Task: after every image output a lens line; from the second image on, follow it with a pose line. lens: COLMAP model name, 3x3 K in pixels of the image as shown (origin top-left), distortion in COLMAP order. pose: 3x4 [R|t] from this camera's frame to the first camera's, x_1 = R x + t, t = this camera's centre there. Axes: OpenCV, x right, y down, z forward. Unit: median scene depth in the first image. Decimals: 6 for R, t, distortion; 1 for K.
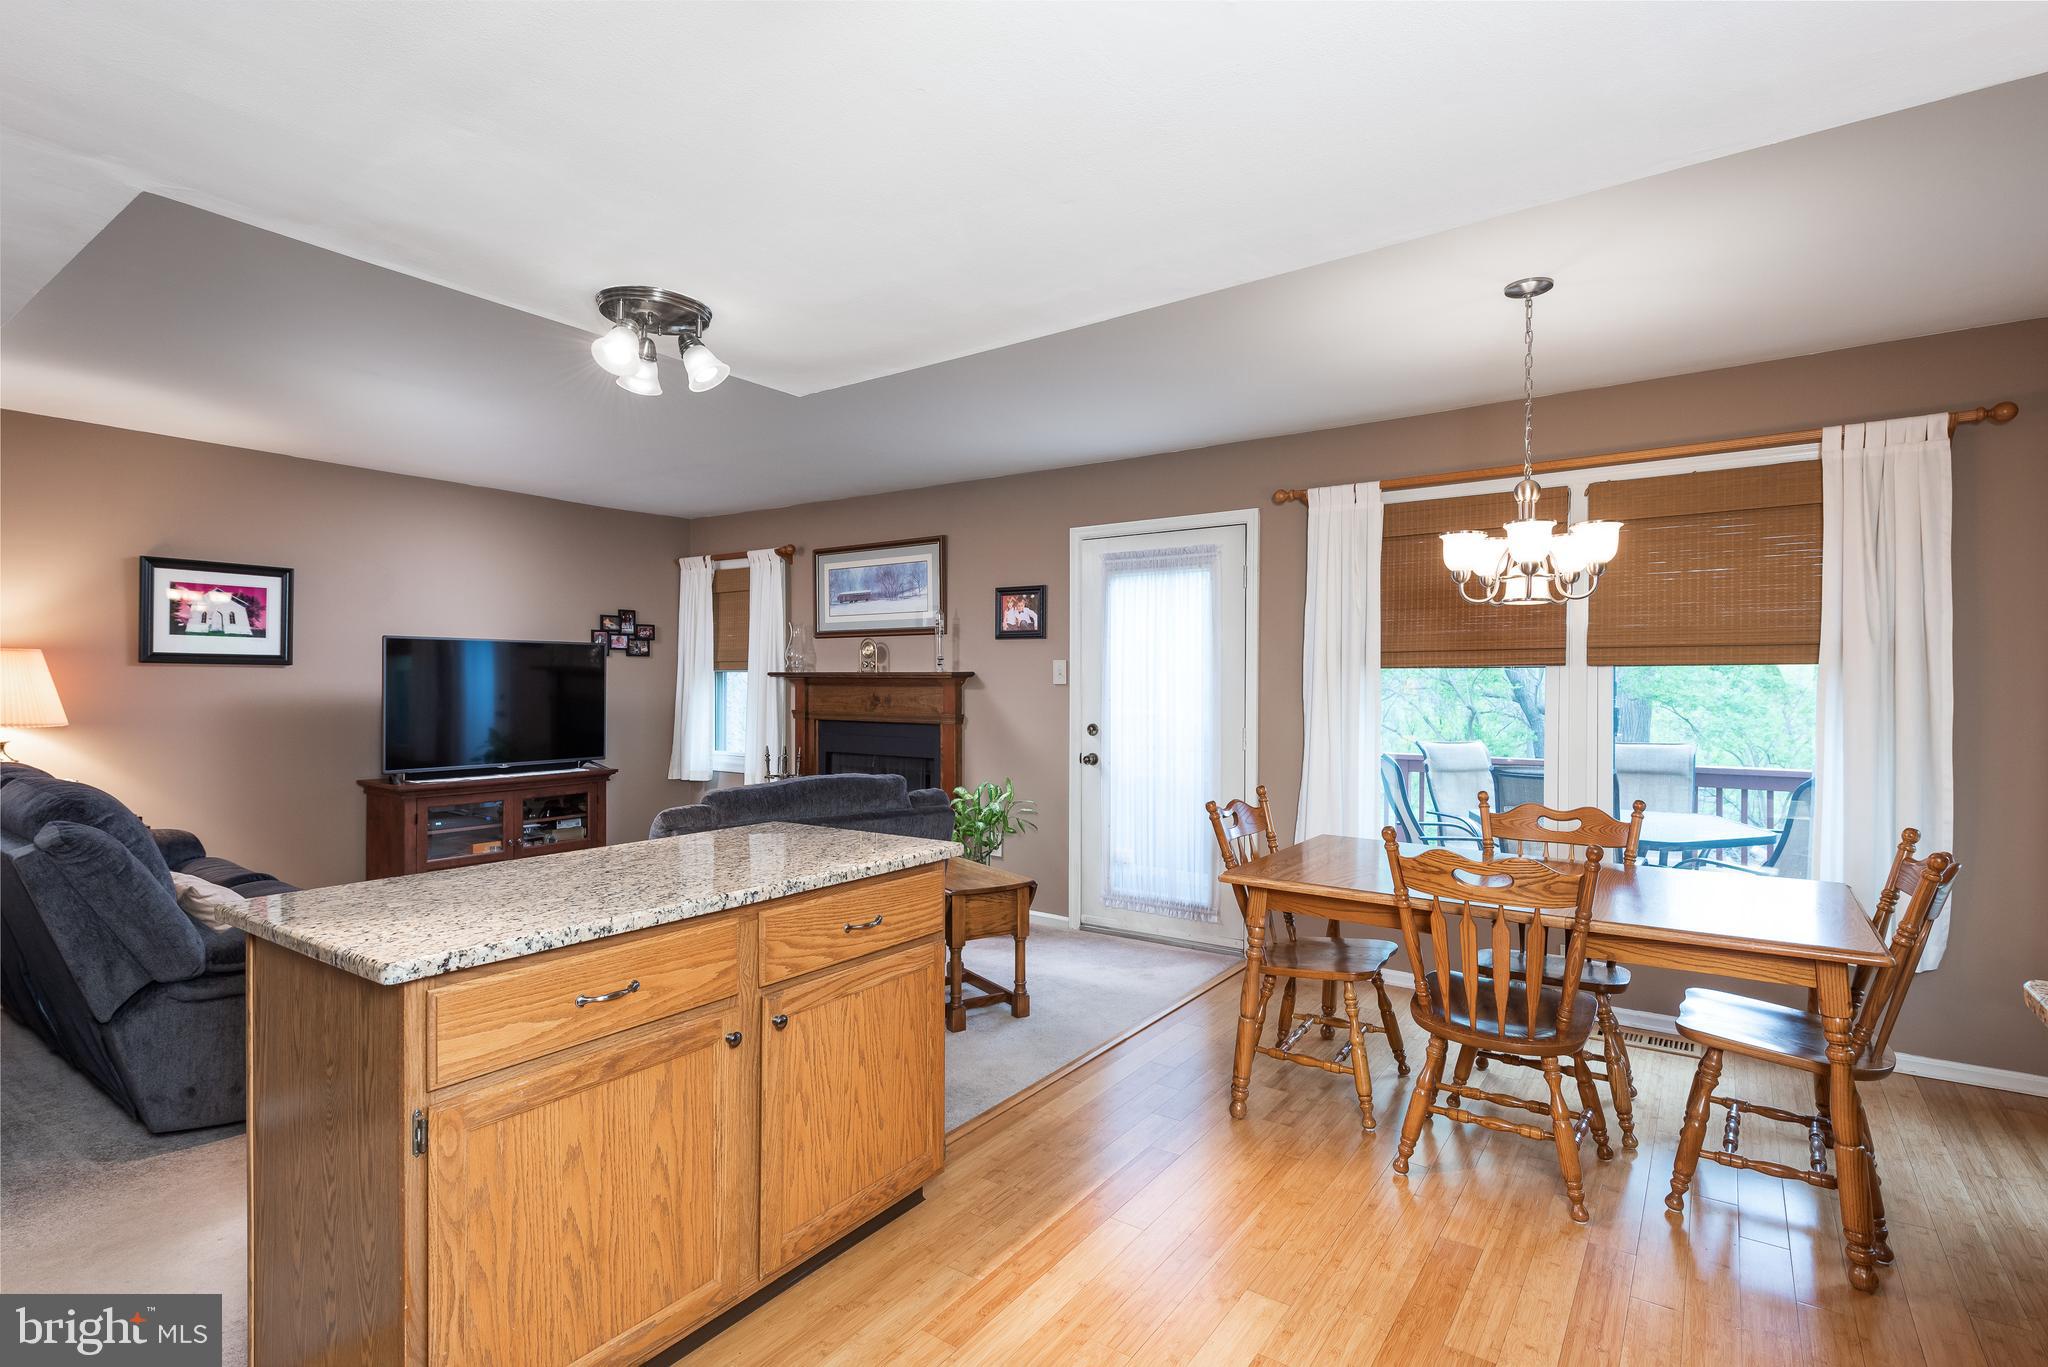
lens RADIAL K [[999.9, 0, 1024.0], [0, 999.9, 687.4], [0, 0, 1]] dist [0.012182, -0.000472]
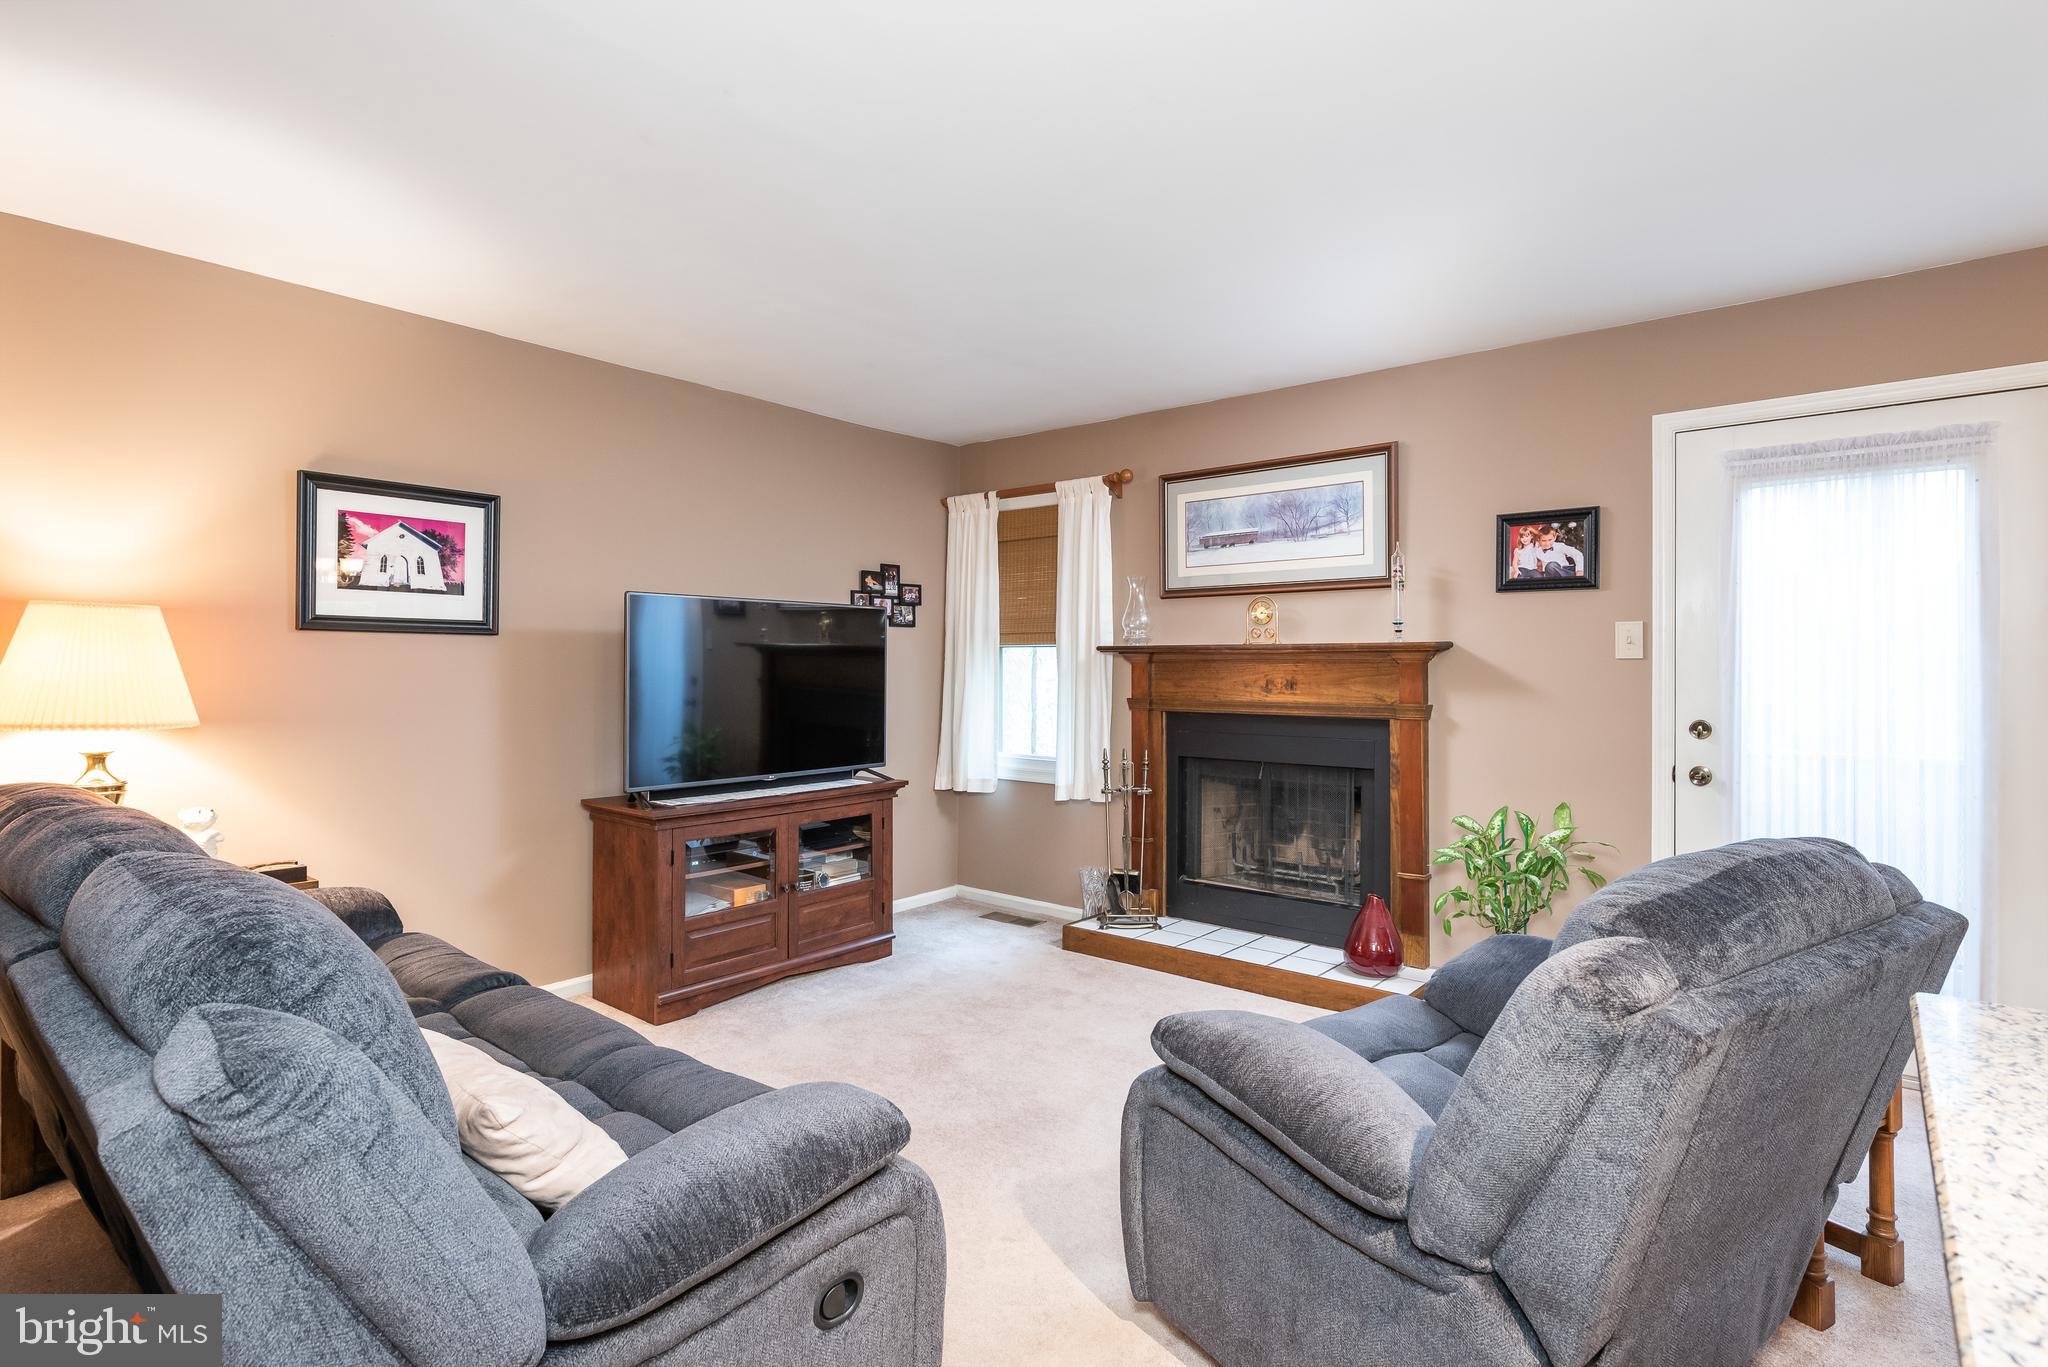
lens RADIAL K [[999.9, 0, 1014.5], [0, 999.9, 671.2], [0, 0, 1]] dist [0.012182, -0.000472]
pose [[0.997858, -0.003077, -0.065351, -0.289249], [0.003006, 0.999995, -0.001189, 0.004113], [0.065354, 0.000990, 0.997862, 0.294659]]
